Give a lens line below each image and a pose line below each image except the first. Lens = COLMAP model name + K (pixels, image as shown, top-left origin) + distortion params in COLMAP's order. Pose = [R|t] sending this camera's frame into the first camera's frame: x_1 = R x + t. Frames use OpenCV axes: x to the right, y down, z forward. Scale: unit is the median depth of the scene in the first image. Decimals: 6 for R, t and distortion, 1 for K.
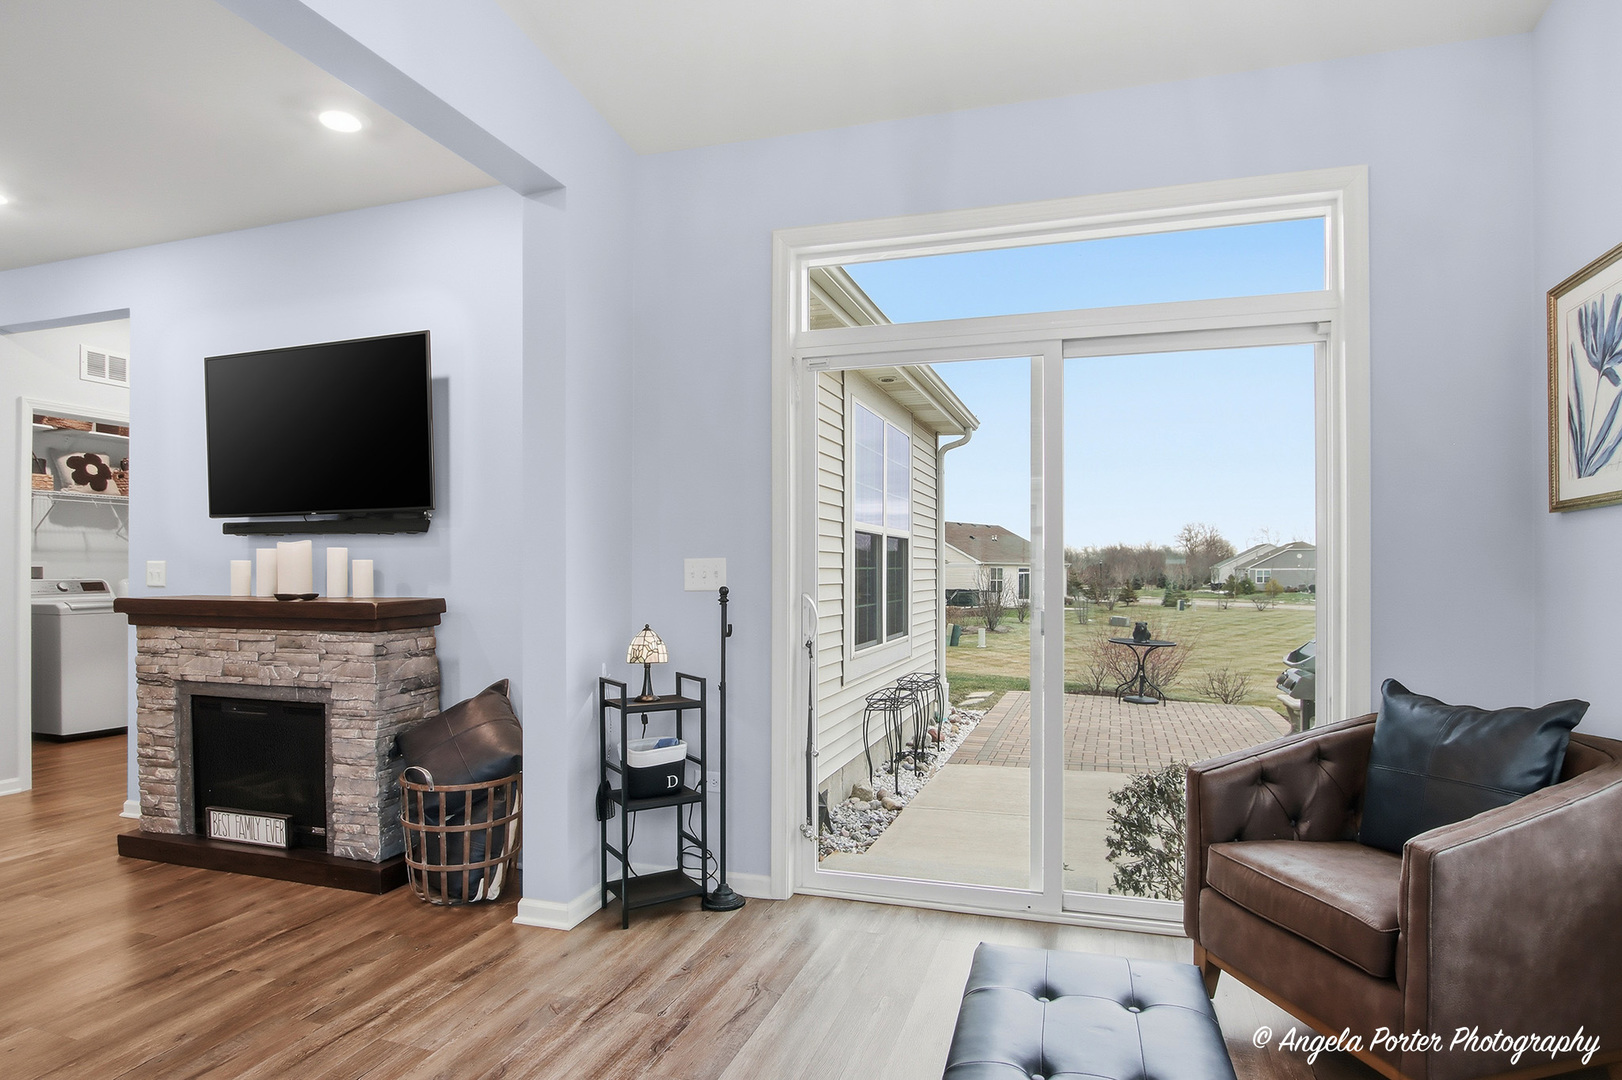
lens RADIAL K [[889.5, 0, 801.9], [0, 889.5, 555.5], [0, 0, 1]] dist [-0.013093, -0.002344]
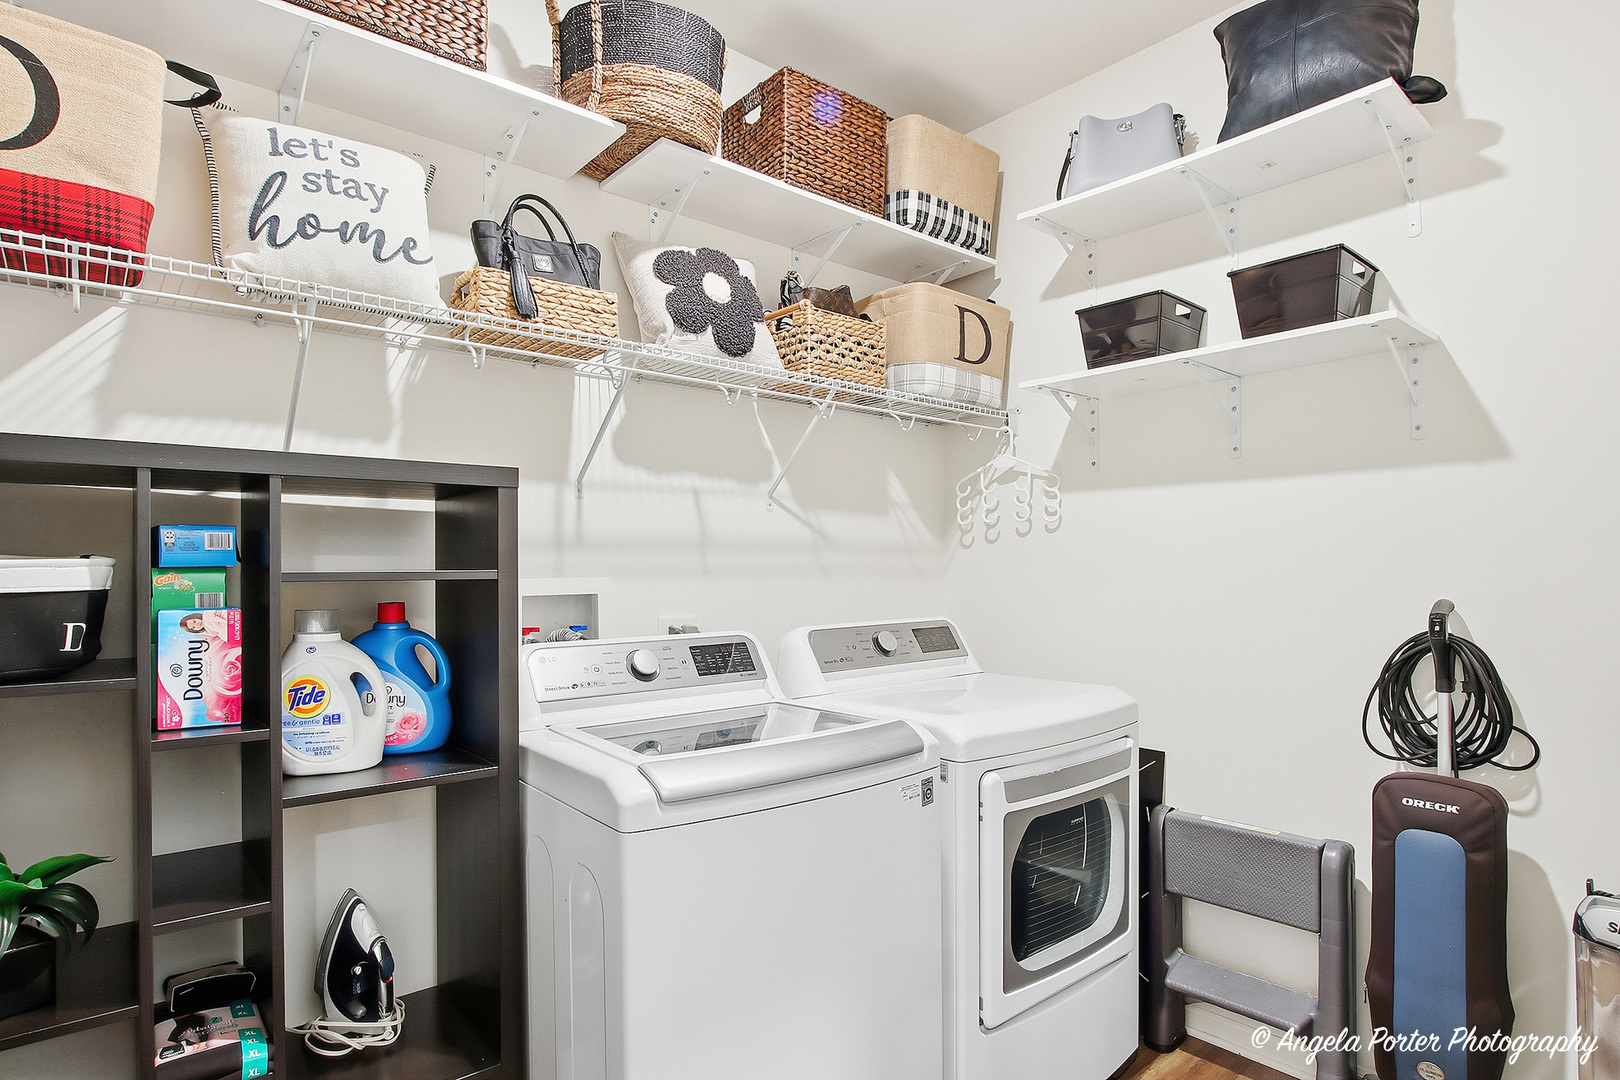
lens RADIAL K [[852.1, 0, 808.9], [0, 852.1, 543.2], [0, 0, 1]] dist [-0.034955, 0.001487]
pose [[0.861686, -0.012206, -0.507294, -0.628192], [0.007507, 0.999908, -0.011307, -0.001943], [0.507386, 0.005935, 0.861699, 0.759894]]
